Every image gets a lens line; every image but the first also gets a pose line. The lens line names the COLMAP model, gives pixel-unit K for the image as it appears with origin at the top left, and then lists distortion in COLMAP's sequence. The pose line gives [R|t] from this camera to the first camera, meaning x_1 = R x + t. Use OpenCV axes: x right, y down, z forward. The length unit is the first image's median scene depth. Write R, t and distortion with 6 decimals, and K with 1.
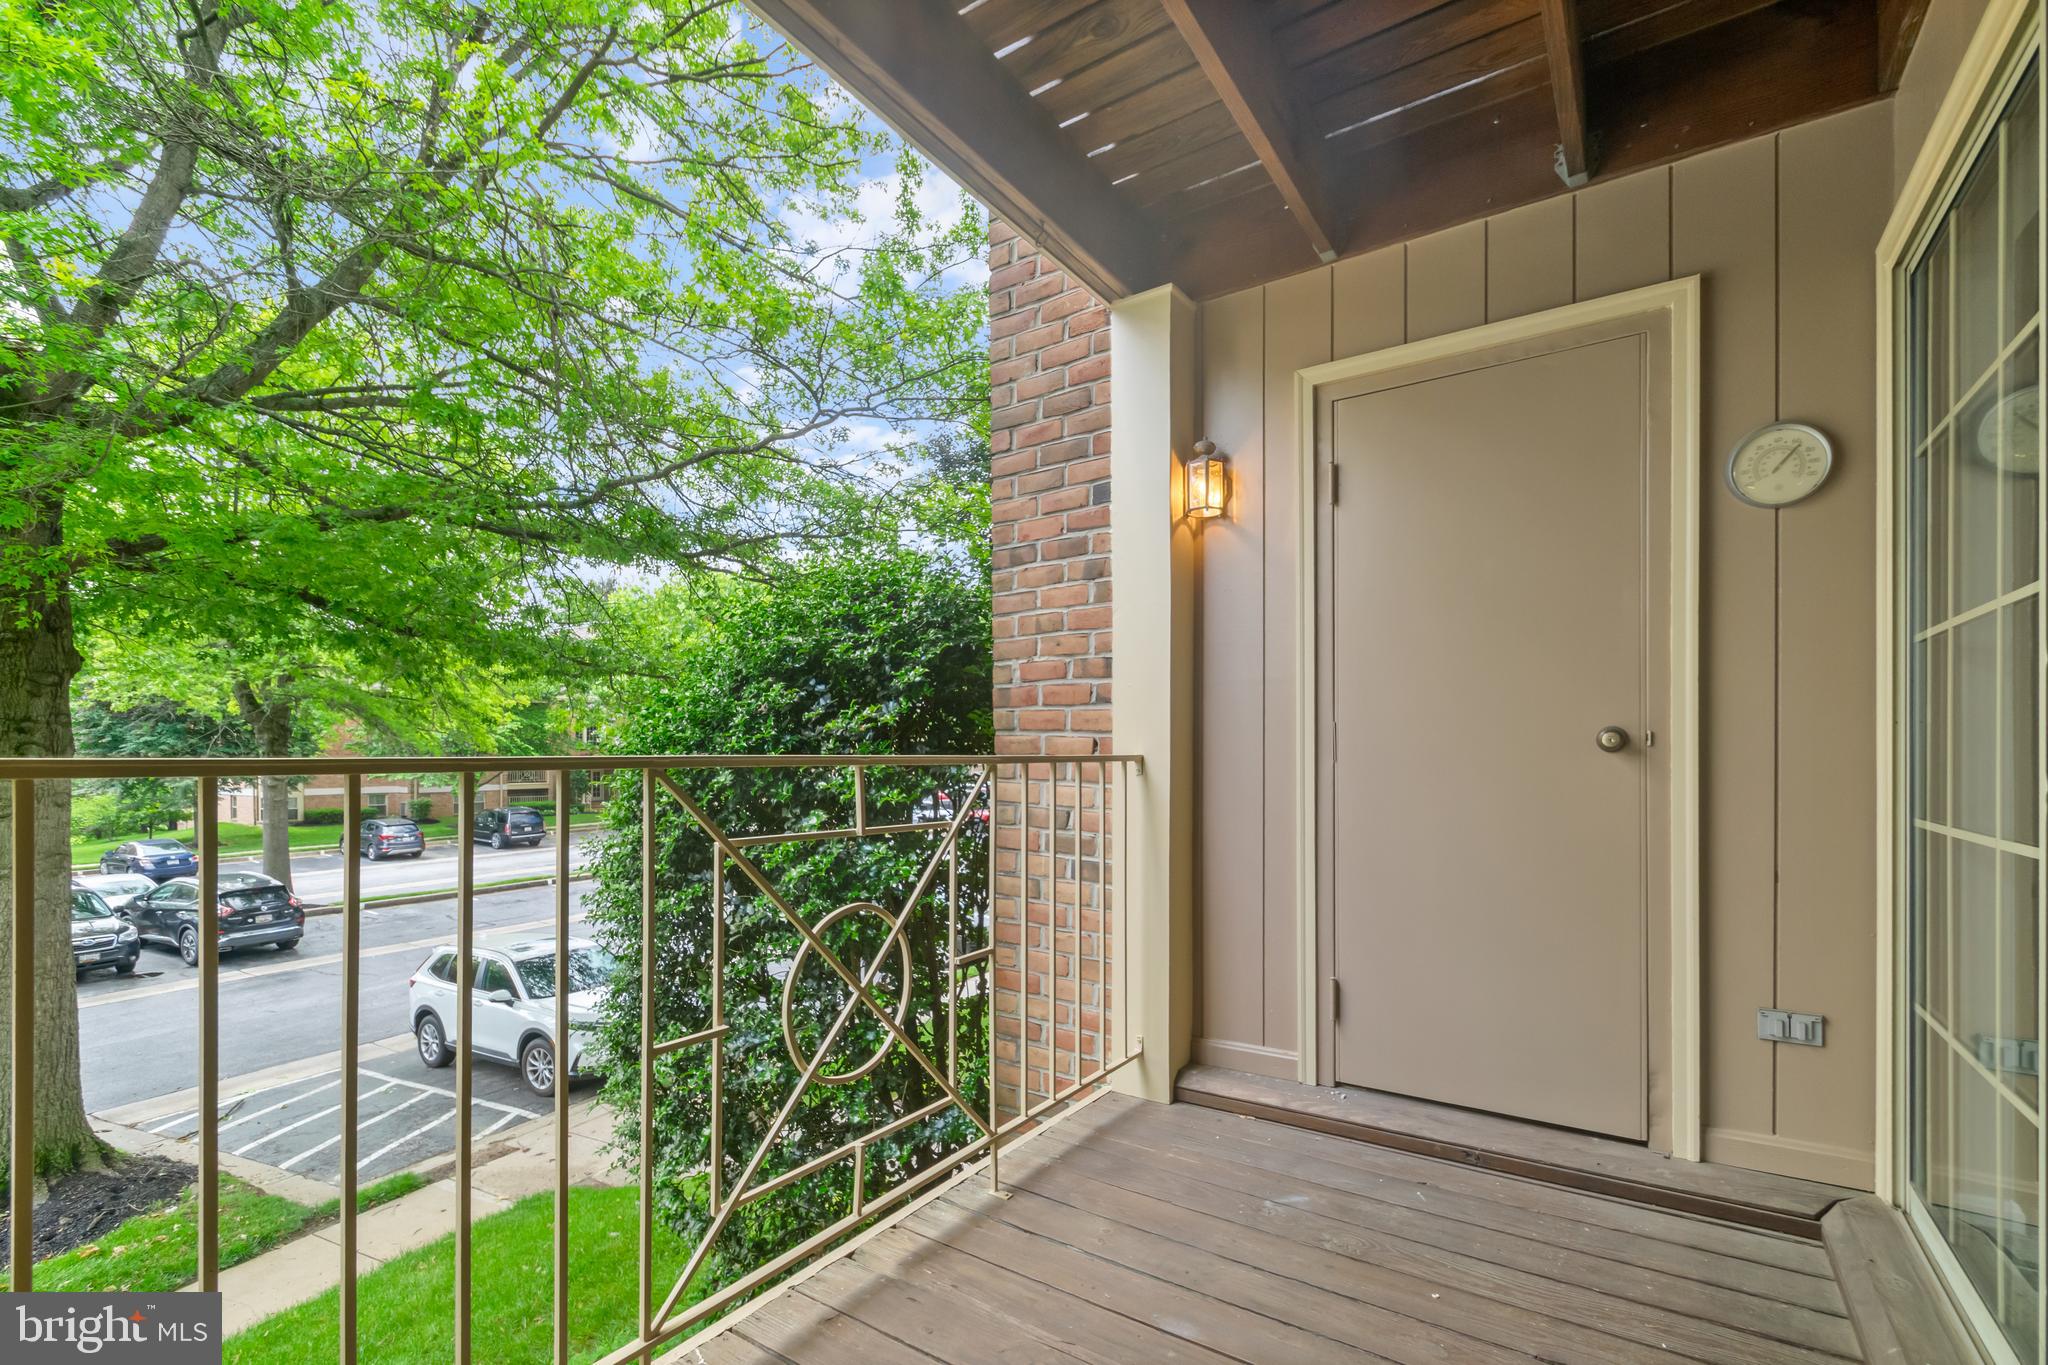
lens RADIAL K [[911.1, 0, 981.8], [0, 911.1, 750.7], [0, 0, 1]] dist [-0.002822, 0.000343]
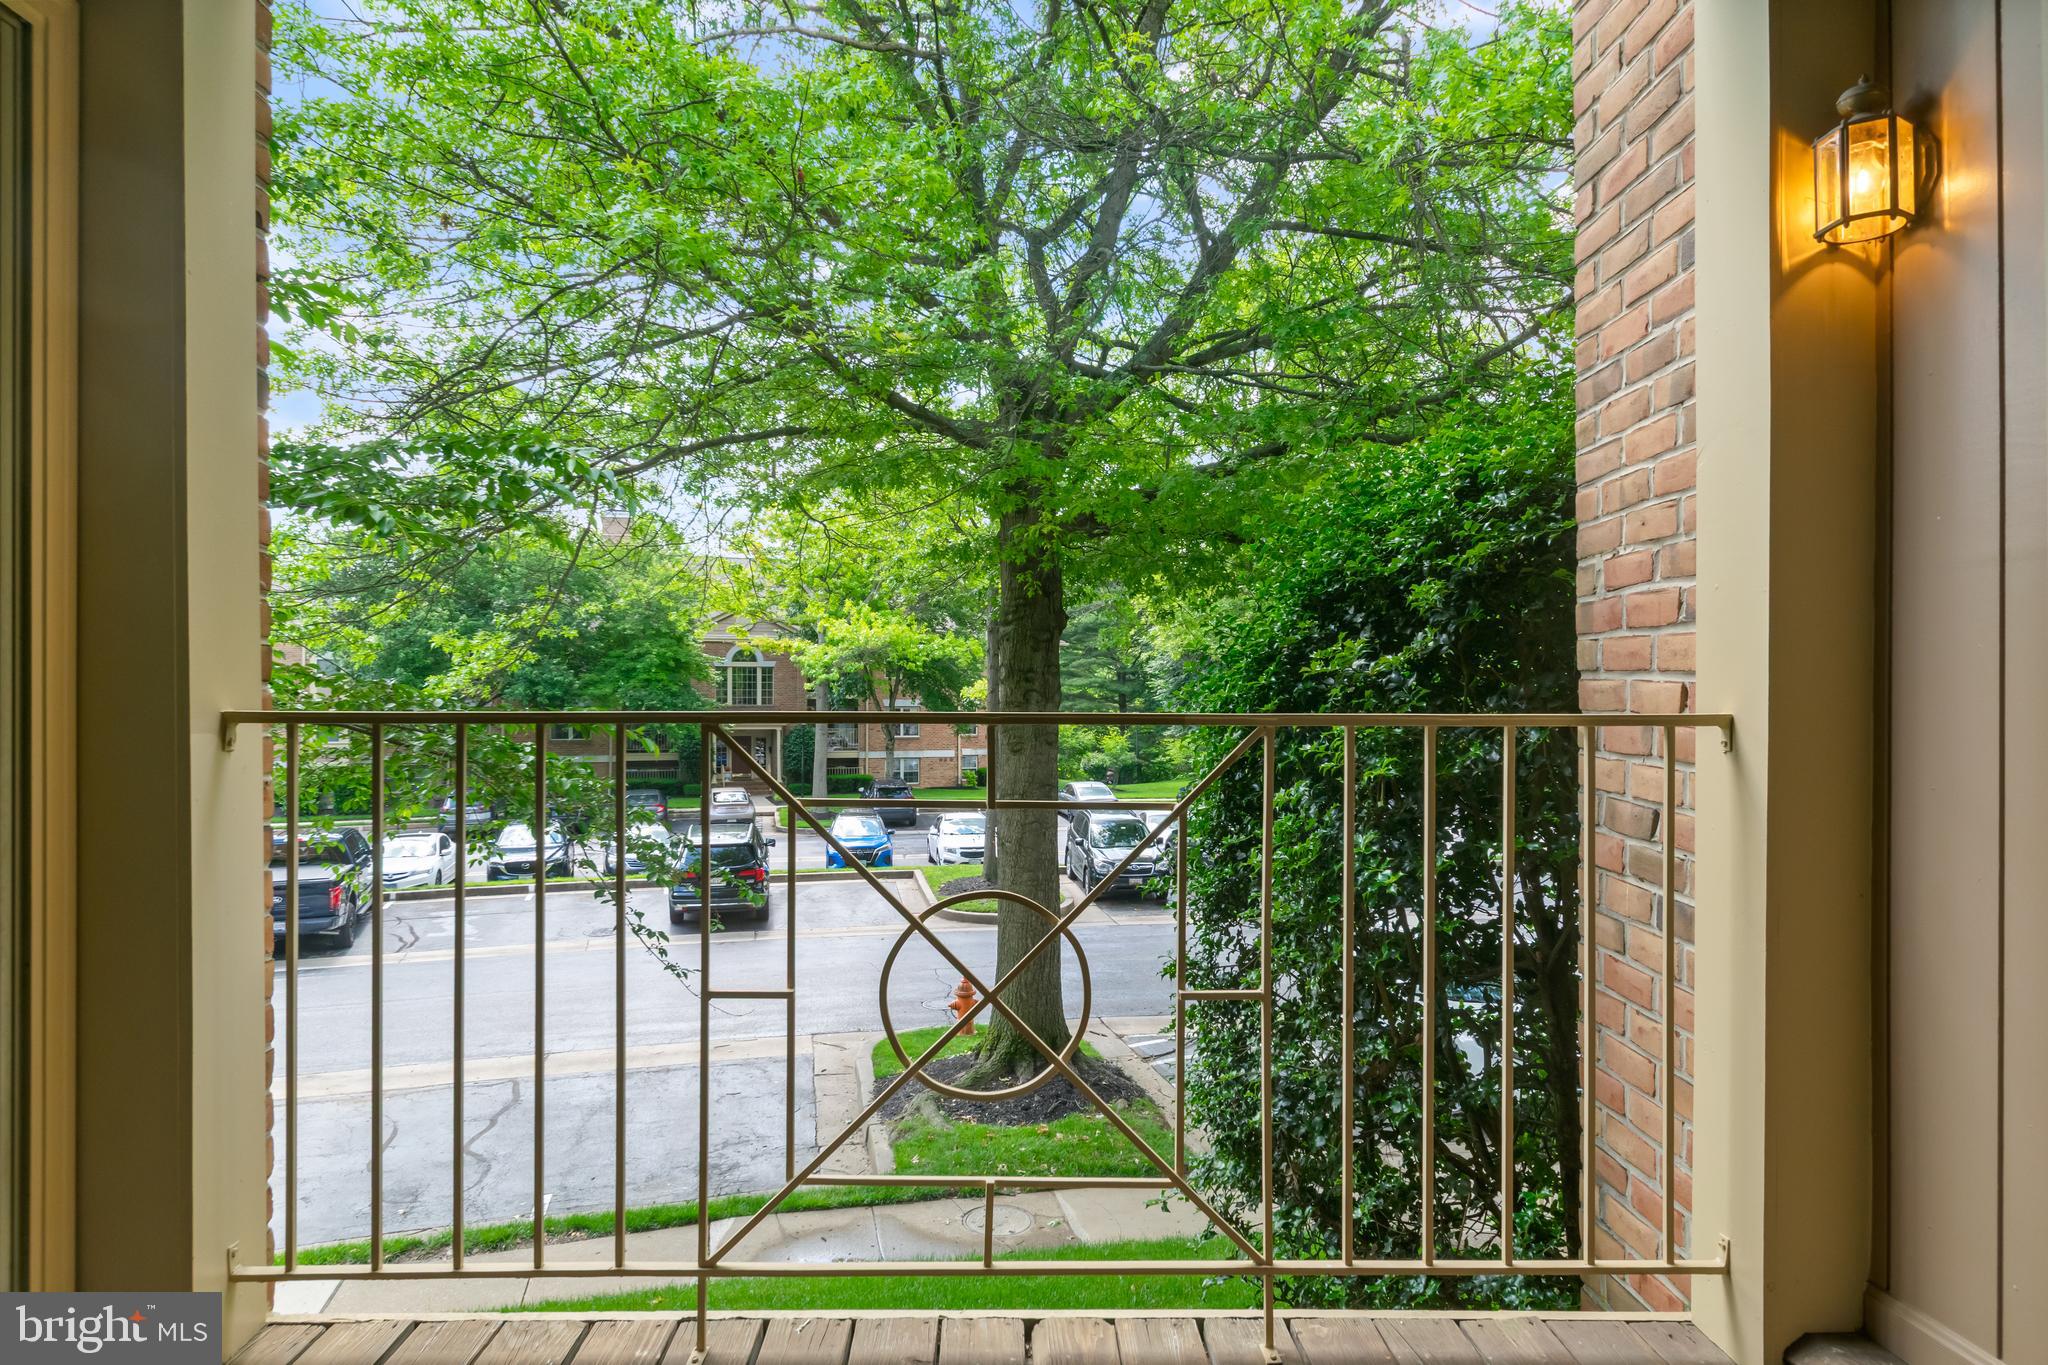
lens RADIAL K [[1152.1, 0, 1023.1], [0, 1152.1, 685.5], [0, 0, 1]] dist [-0.000632, -0.000605]
pose [[0.595931, -0.006491, -0.803010, 0.445457], [-0.001169, 0.999959, -0.008950, -0.005788], [0.803035, 0.006272, 0.595899, 0.242132]]
